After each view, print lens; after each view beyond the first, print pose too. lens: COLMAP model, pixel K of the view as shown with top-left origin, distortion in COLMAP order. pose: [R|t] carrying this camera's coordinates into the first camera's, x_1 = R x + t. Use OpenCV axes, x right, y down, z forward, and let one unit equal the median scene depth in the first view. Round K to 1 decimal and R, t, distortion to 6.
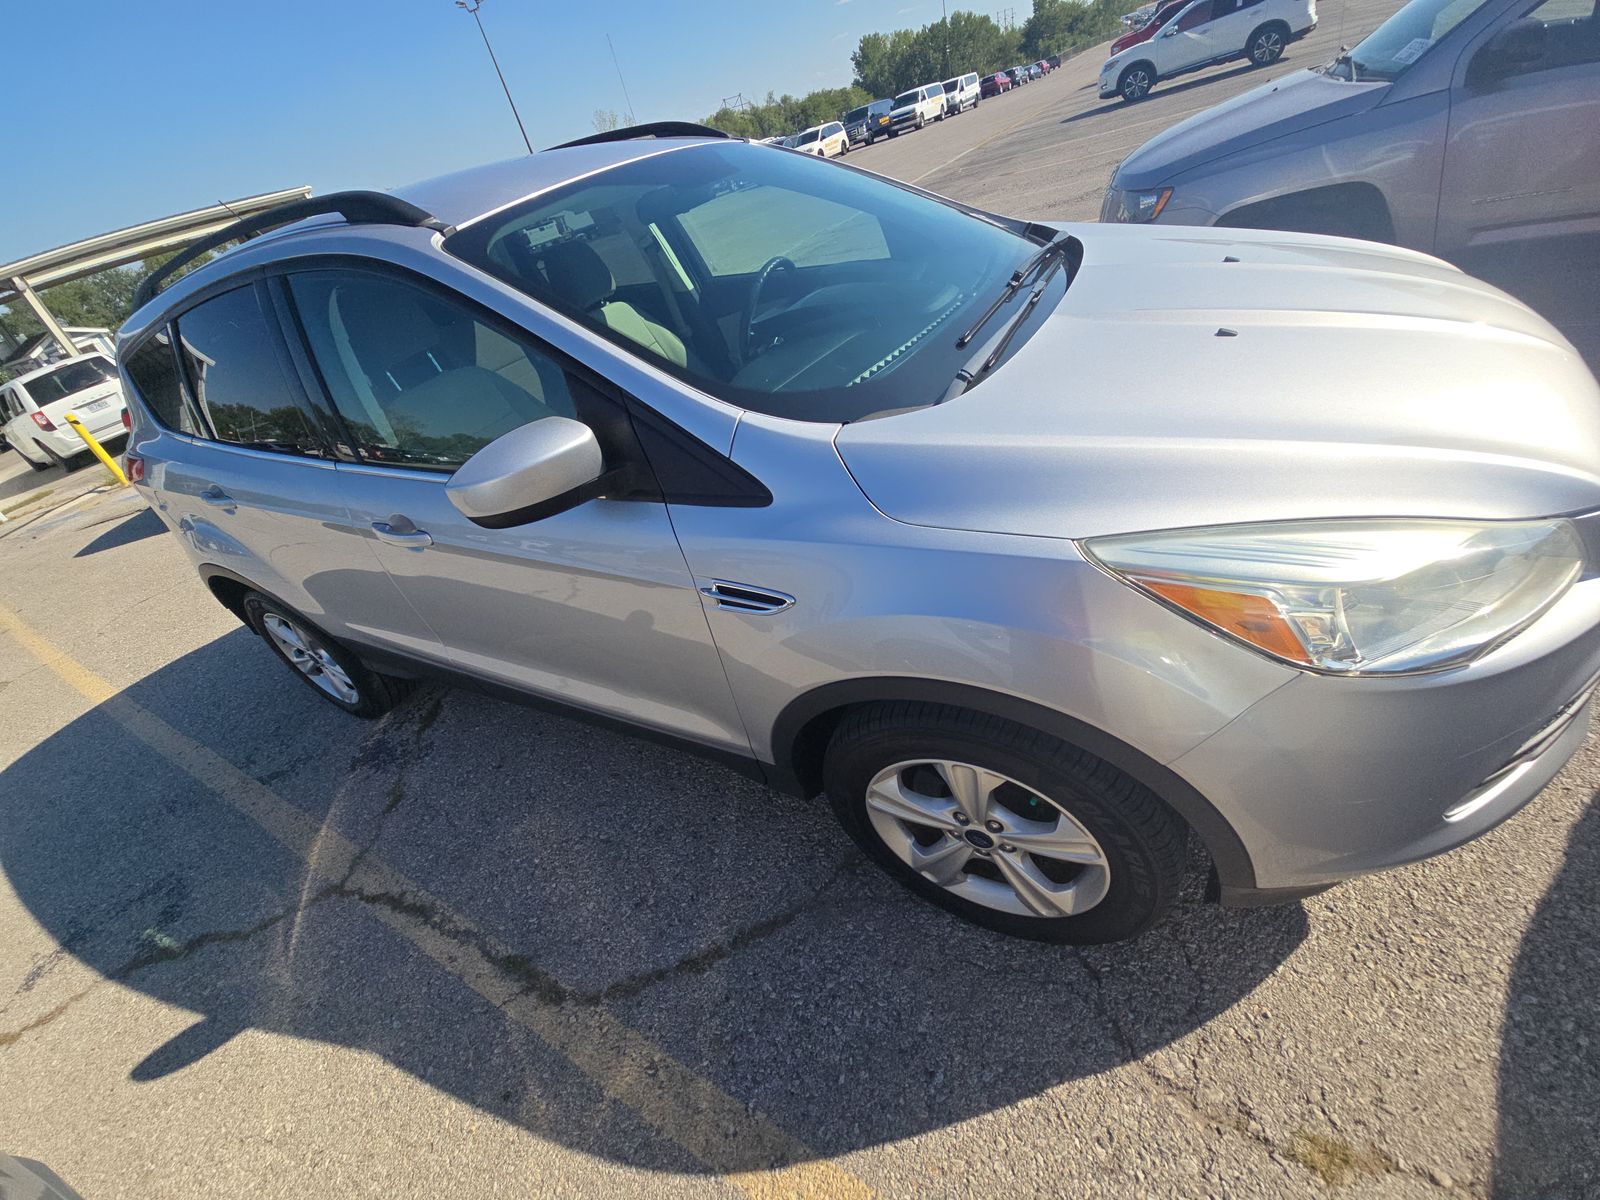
lens RADIAL K [[636.1, 0, 800.0], [0, 636.1, 600.0], [0, 0, 1]] dist [-0.001560, -0.014082]
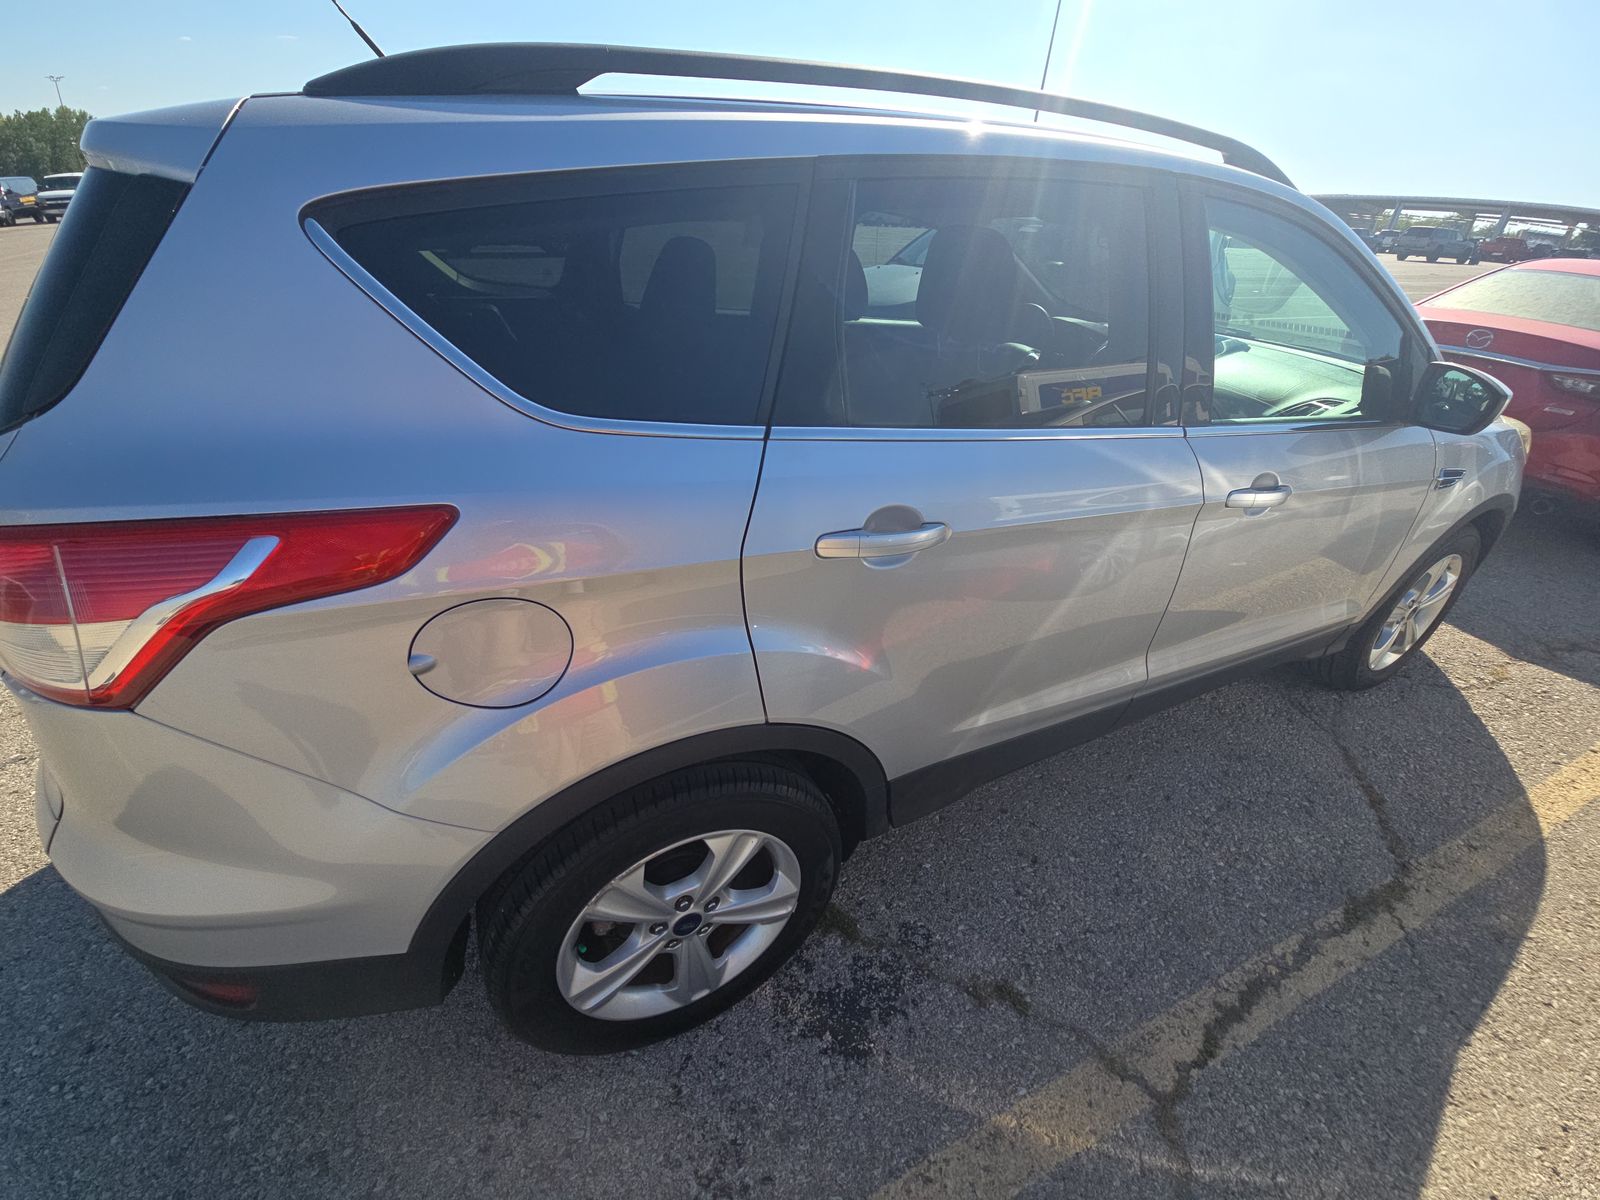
lens RADIAL K [[642.6, 0, 802.9], [0, 642.6, 593.4], [0, 0, 1]] dist [0.022777, -0.019597]
pose [[0.577765, -0.206875, 0.789551, -1.556884], [0.332192, 0.943203, 0.004048, -0.179947], [-0.745544, 0.259943, 0.613672, 0.843774]]
